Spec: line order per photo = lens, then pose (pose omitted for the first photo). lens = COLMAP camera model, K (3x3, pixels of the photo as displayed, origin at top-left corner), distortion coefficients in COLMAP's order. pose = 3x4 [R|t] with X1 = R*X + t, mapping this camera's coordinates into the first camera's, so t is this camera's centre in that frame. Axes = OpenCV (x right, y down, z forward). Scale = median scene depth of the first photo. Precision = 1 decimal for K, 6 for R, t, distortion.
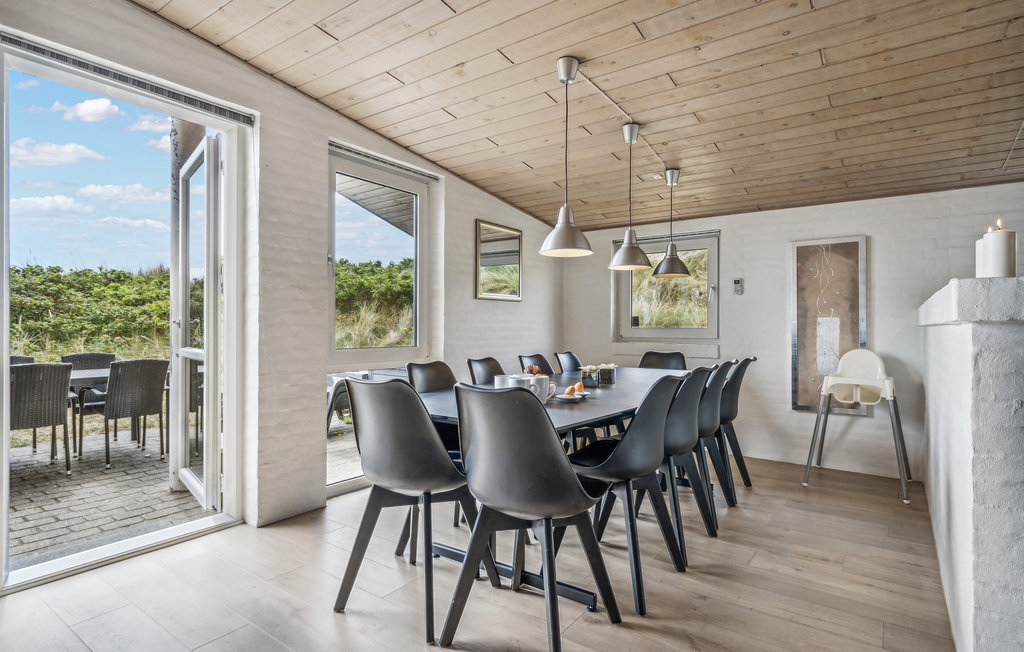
lens RADIAL K [[497.8, 0, 512.7], [0, 497.8, 325.8], [0, 0, 1]] dist [-0.001020, -0.000672]
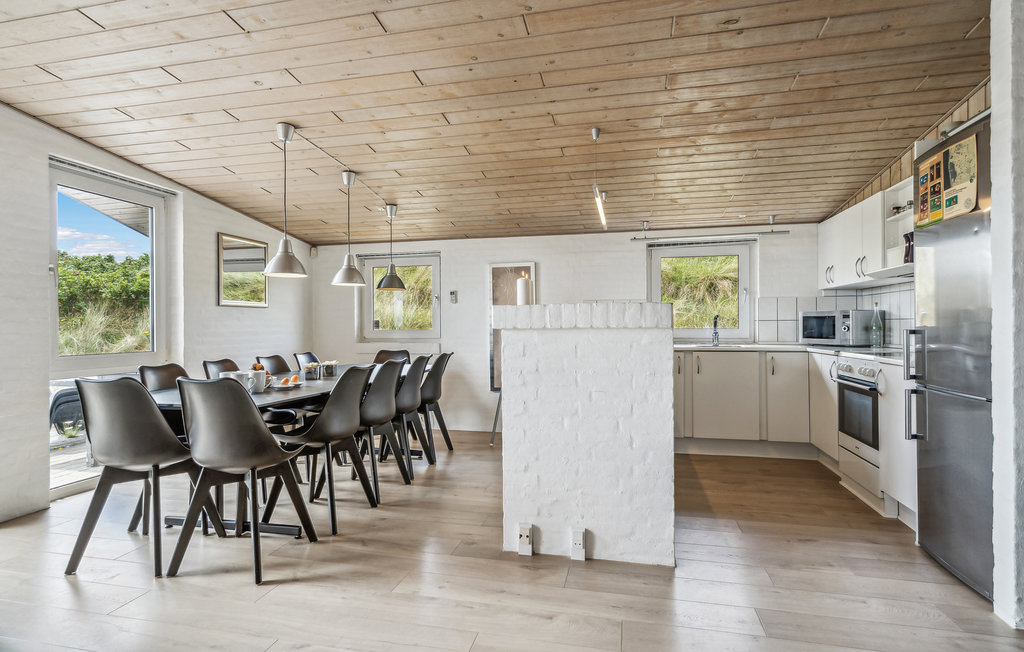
lens RADIAL K [[497.8, 0, 489.5], [0, 497.8, 324.6], [0, 0, 1]] dist [-0.001020, -0.000672]
pose [[0.926179, -0.008873, 0.376980, 0.089594], [0.009351, 0.999956, 0.000563, -0.011815], [-0.376969, 0.003003, 0.926221, -0.315055]]
